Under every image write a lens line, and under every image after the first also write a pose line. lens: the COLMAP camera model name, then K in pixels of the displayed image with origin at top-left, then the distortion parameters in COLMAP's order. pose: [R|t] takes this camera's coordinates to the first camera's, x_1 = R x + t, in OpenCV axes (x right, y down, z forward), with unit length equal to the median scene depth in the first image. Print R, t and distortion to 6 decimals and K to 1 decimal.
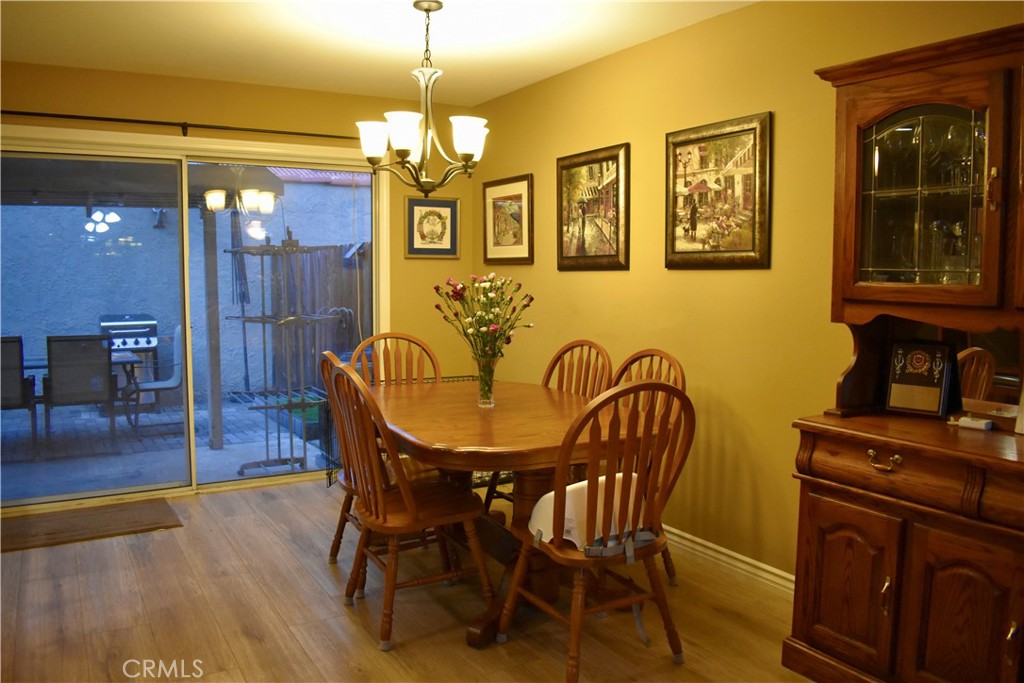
lens RADIAL K [[797.8, 0, 508.7], [0, 797.8, 337.1], [0, 0, 1]] dist [-0.094218, 0.007646]
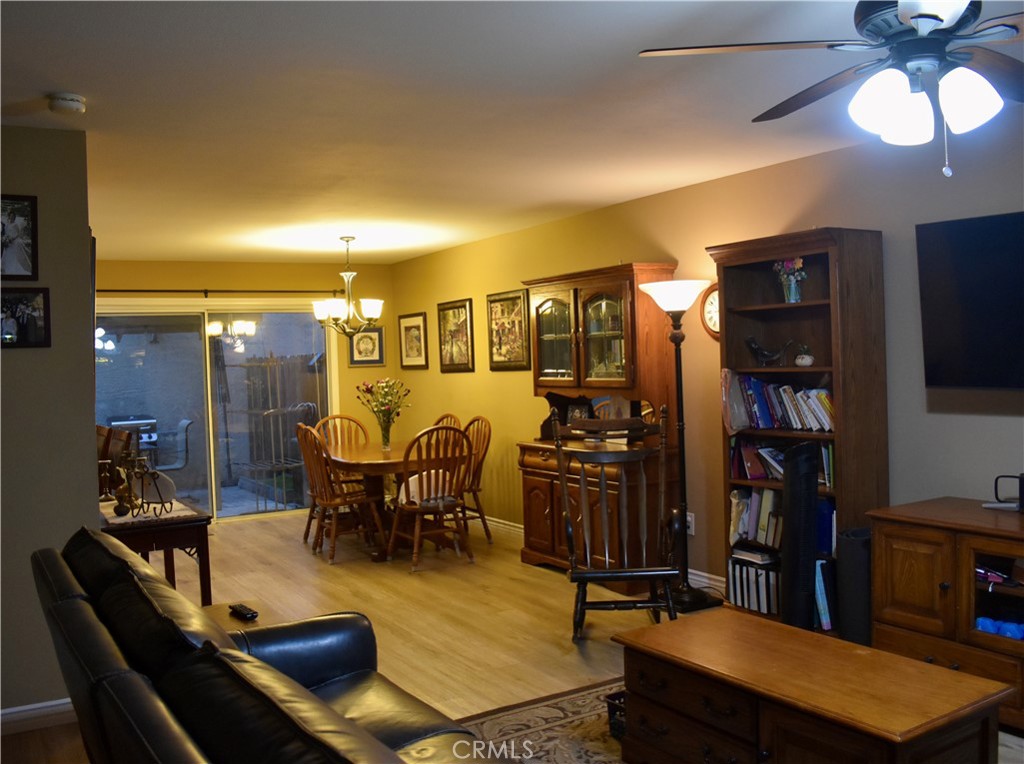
lens RADIAL K [[894.8, 0, 518.0], [0, 894.8, 371.4], [0, 0, 1]] dist [-0.095471, 0.017375]
pose [[0.998984, -0.037552, 0.024925, 0.216403], [0.039208, 0.996802, -0.069630, 0.057012], [-0.022230, 0.070536, 0.997261, -1.008681]]
